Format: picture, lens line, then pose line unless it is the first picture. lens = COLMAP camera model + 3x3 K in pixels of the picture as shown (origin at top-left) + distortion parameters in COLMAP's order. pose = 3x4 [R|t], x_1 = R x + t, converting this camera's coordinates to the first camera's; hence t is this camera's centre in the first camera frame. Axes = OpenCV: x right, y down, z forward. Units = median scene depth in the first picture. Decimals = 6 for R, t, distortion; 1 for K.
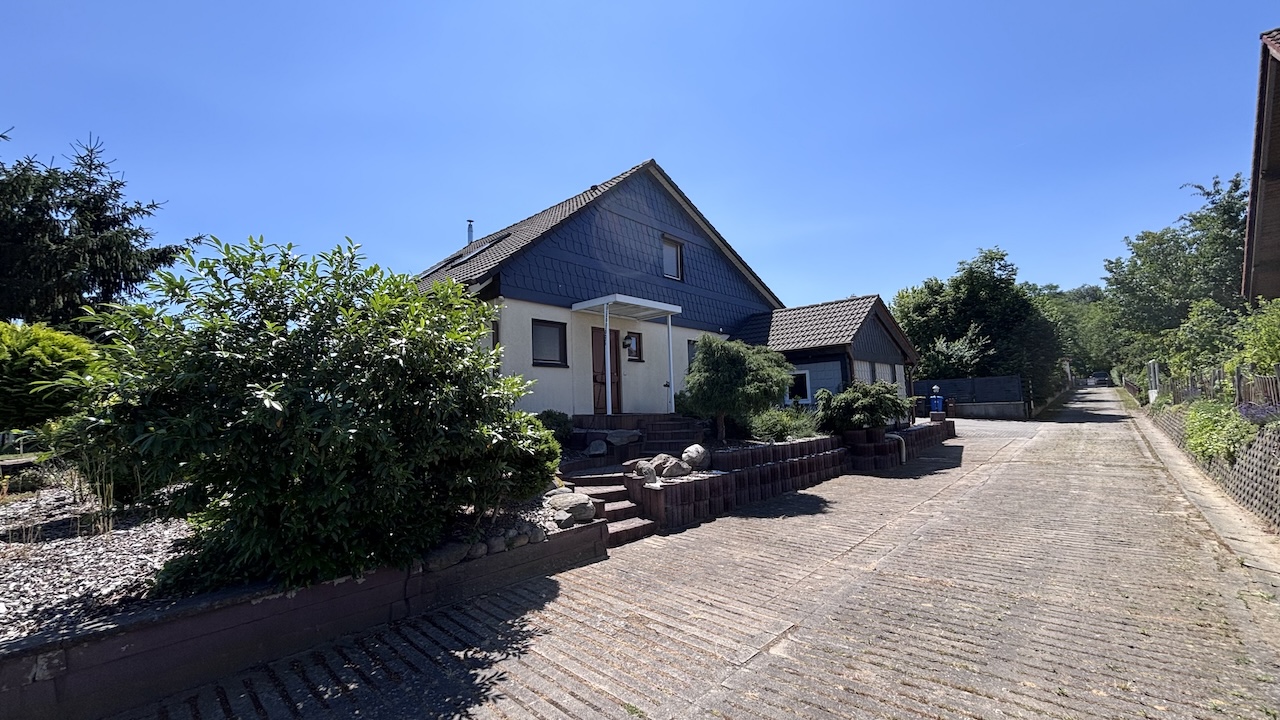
lens RADIAL K [[503.4, 0, 641.4], [0, 503.4, 356.2], [0, 0, 1]] dist [-0.000433, -0.000133]
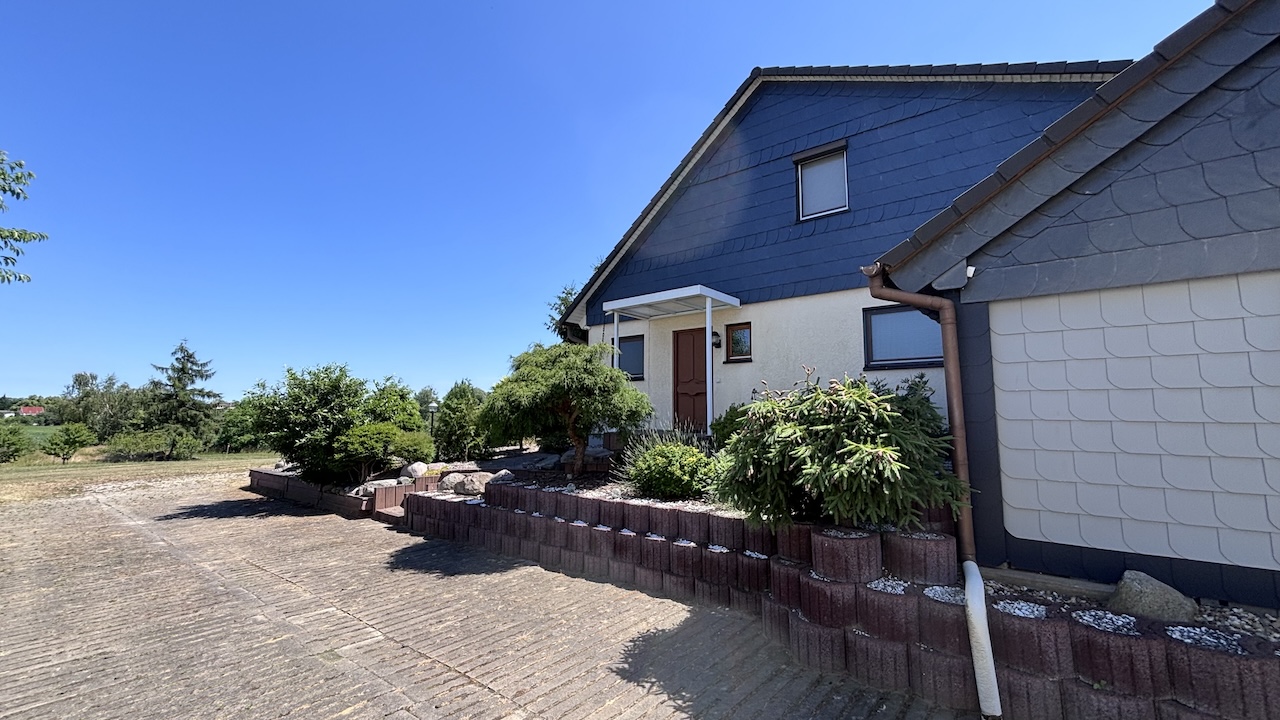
lens RADIAL K [[503.4, 0, 640.7], [0, 503.4, 359.2], [0, 0, 1]] dist [-0.000433, -0.000133]
pose [[0.093795, -0.088741, -0.991629, 0.807804], [0.097132, 0.992084, -0.079594, 0.058289], [0.990842, -0.088853, 0.101672, 0.897123]]
